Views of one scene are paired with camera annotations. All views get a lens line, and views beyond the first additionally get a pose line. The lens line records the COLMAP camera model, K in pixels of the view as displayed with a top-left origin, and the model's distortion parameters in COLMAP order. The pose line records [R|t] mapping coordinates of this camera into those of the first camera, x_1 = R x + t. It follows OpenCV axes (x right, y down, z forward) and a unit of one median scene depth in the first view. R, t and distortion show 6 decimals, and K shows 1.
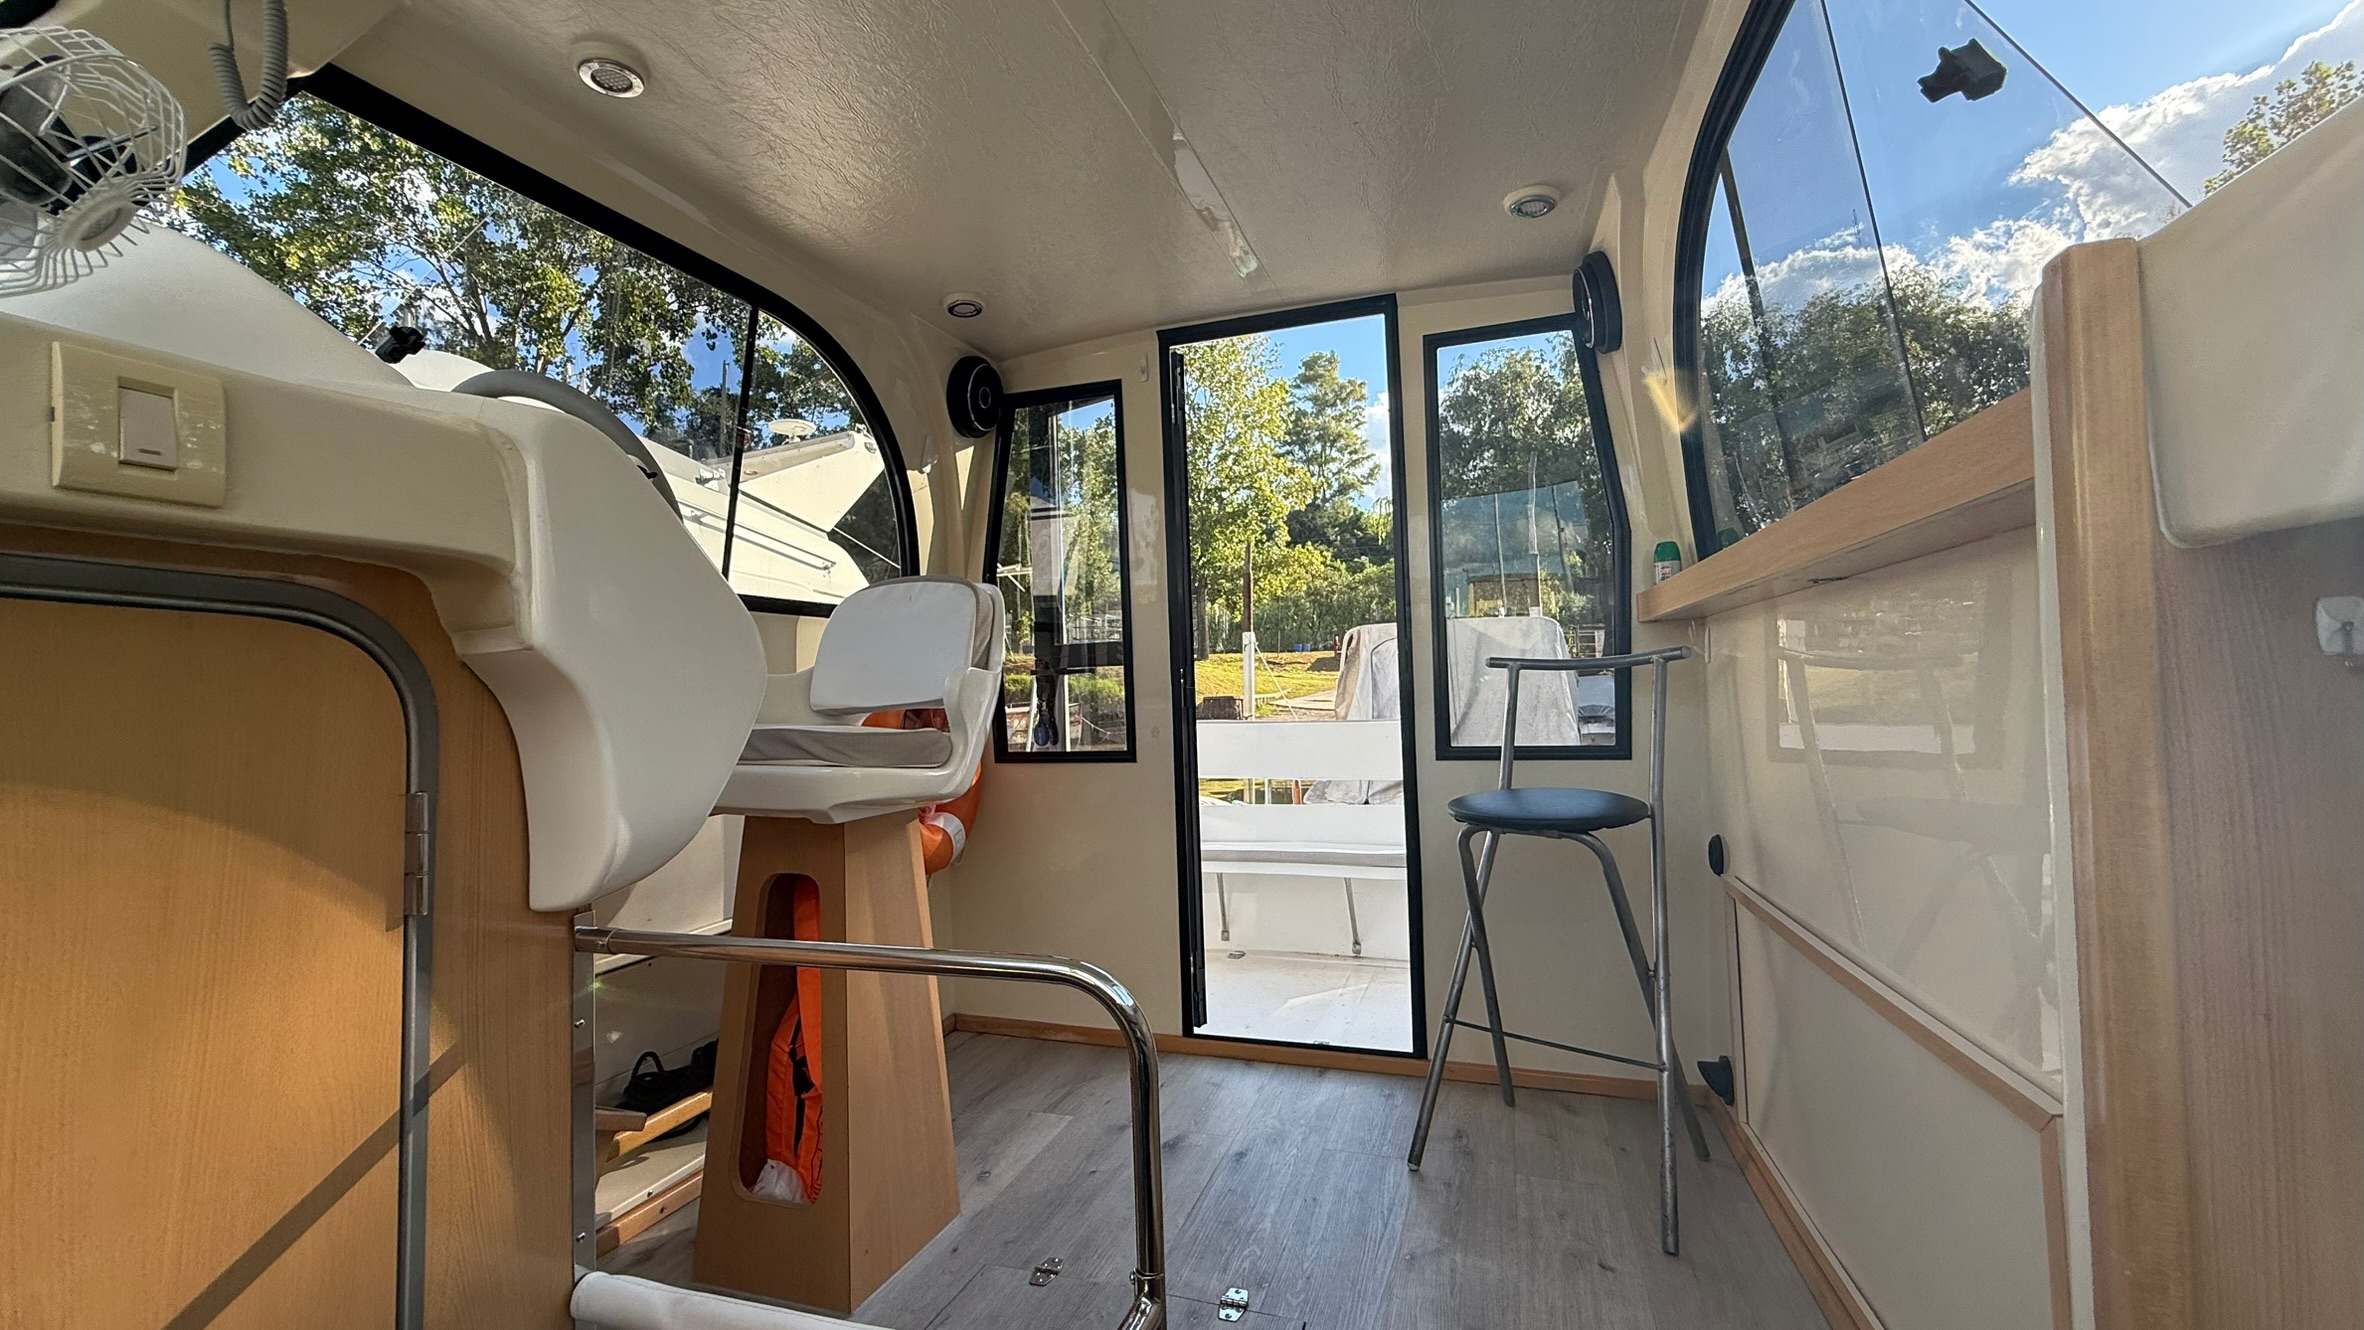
lens RADIAL K [[951.5, 0, 1176.8], [0, 951.5, 667.6], [0, 0, 1]] dist [0.001969, 0.000021]
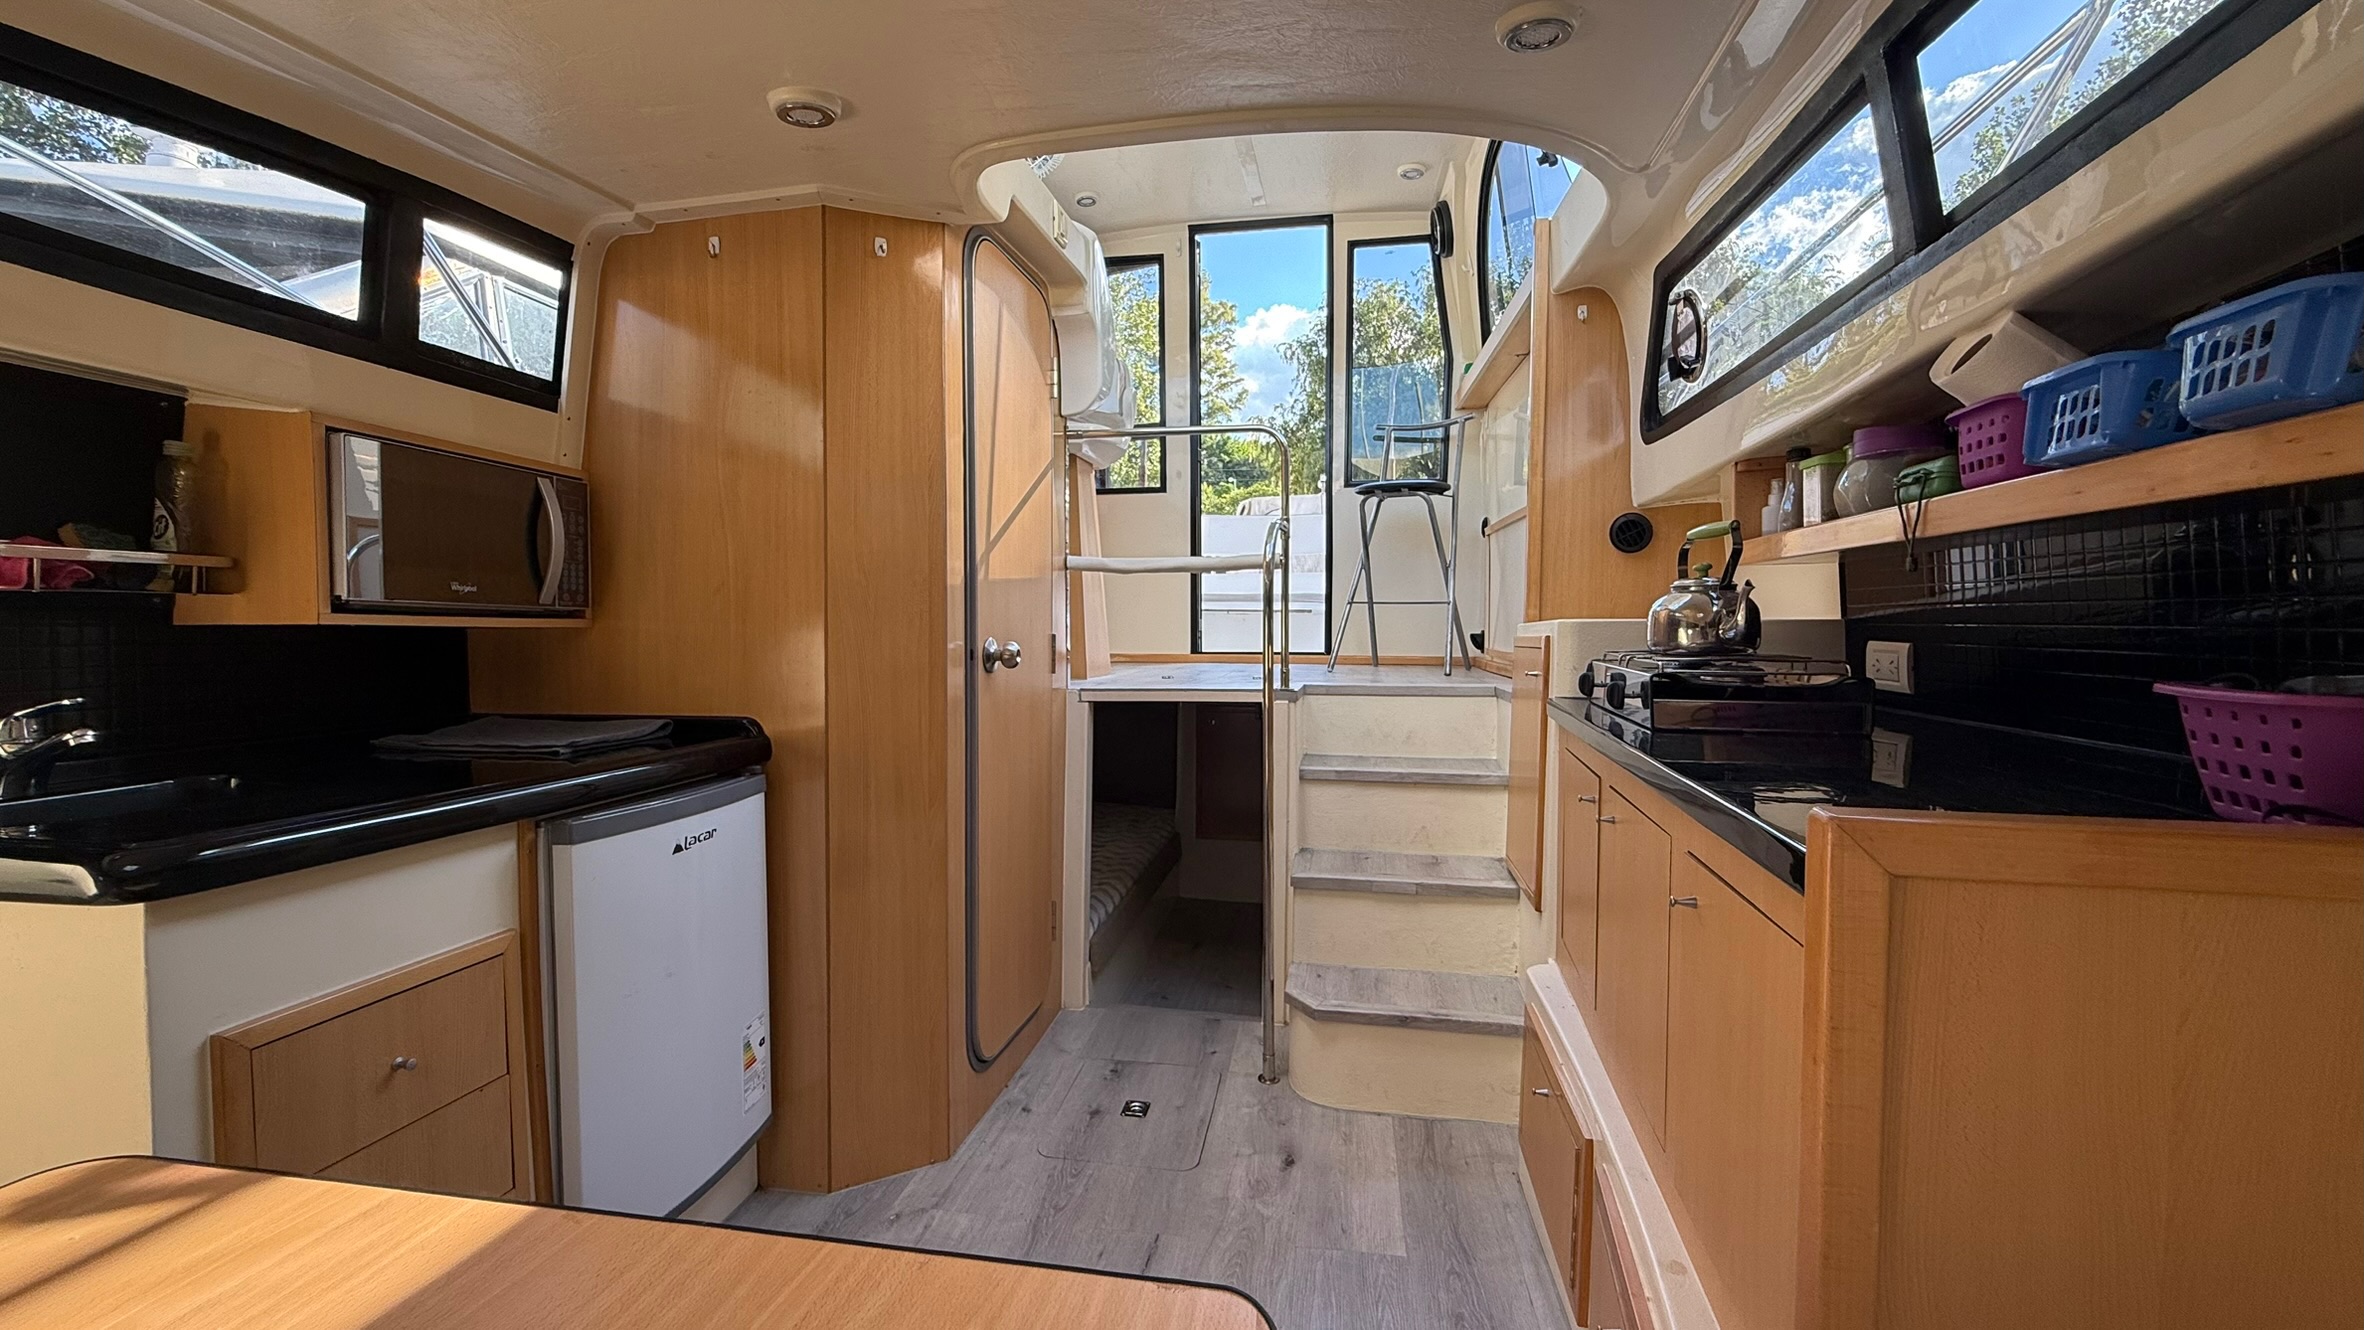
lens RADIAL K [[951.5, 0, 1175.2], [0, 951.5, 670.4], [0, 0, 1]] dist [0.001969, 0.000021]
pose [[0.989174, 0.017778, 0.145665, -0.262204], [-0.029736, 0.996324, 0.080332, 0.272973], [-0.143701, -0.083794, 0.986067, -0.660761]]
